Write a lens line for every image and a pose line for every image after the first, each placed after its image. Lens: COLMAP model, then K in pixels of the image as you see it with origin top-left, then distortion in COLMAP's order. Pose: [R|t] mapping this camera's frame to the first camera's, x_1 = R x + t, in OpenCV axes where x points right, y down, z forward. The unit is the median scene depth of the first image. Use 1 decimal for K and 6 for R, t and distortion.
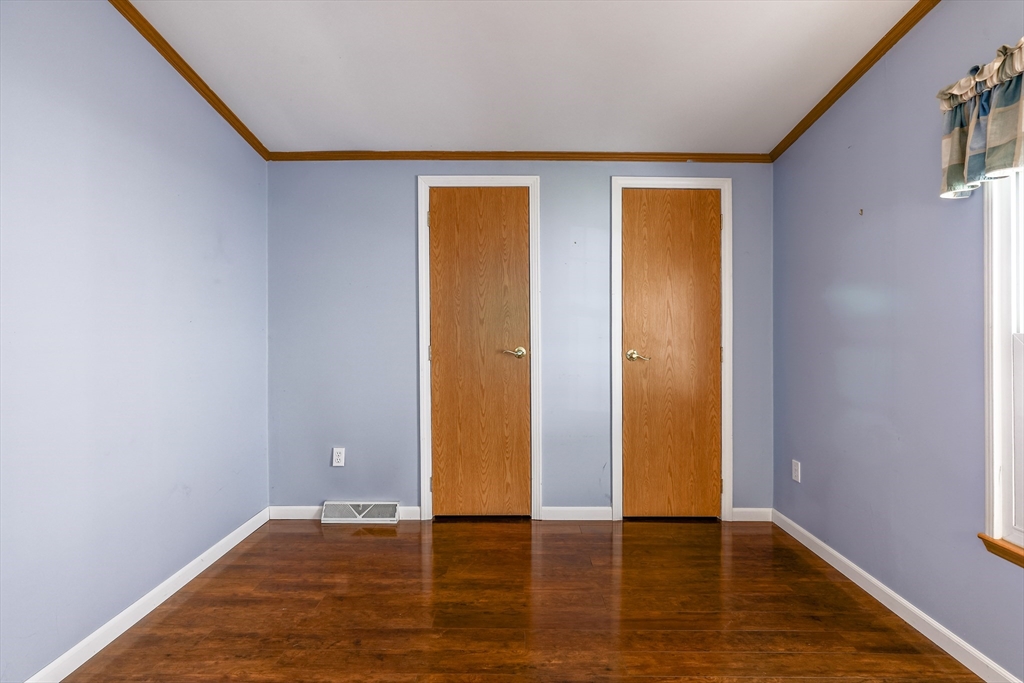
lens RADIAL K [[487.1, 0, 512.0], [0, 487.1, 341.5], [0, 0, 1]] dist [0.001376, 0.000334]
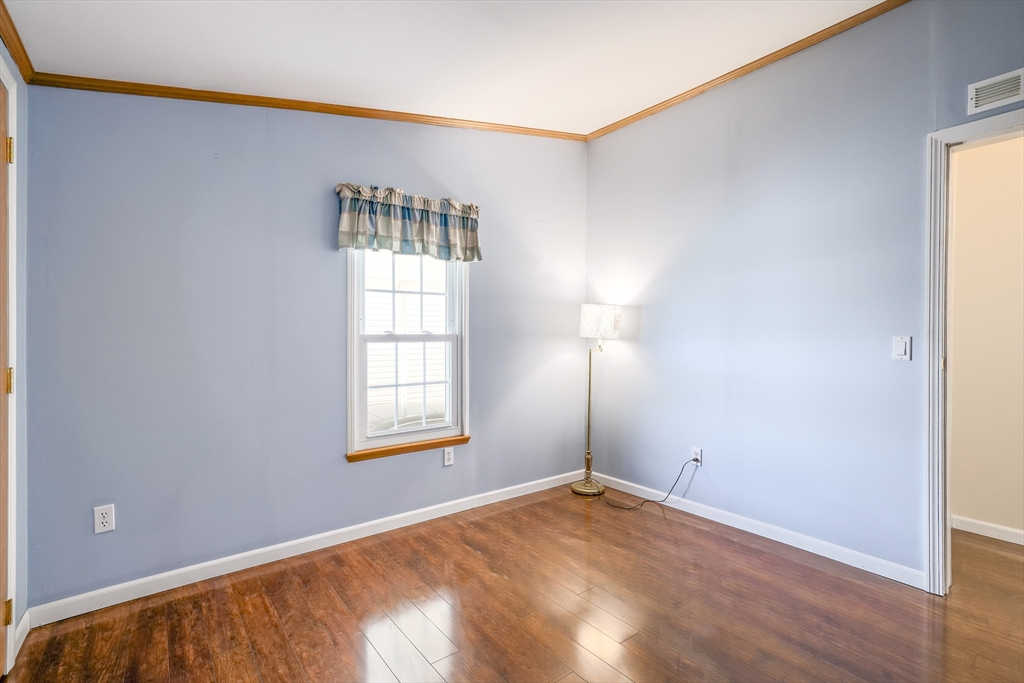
lens RADIAL K [[487.1, 0, 512.0], [0, 487.1, 341.5], [0, 0, 1]] dist [0.001376, 0.000334]
pose [[-0.633459, -0.018555, 0.773554, -0.606716], [0.016037, 0.999183, 0.037100, -0.042009], [-0.773610, 0.035907, -0.632644, 1.401607]]
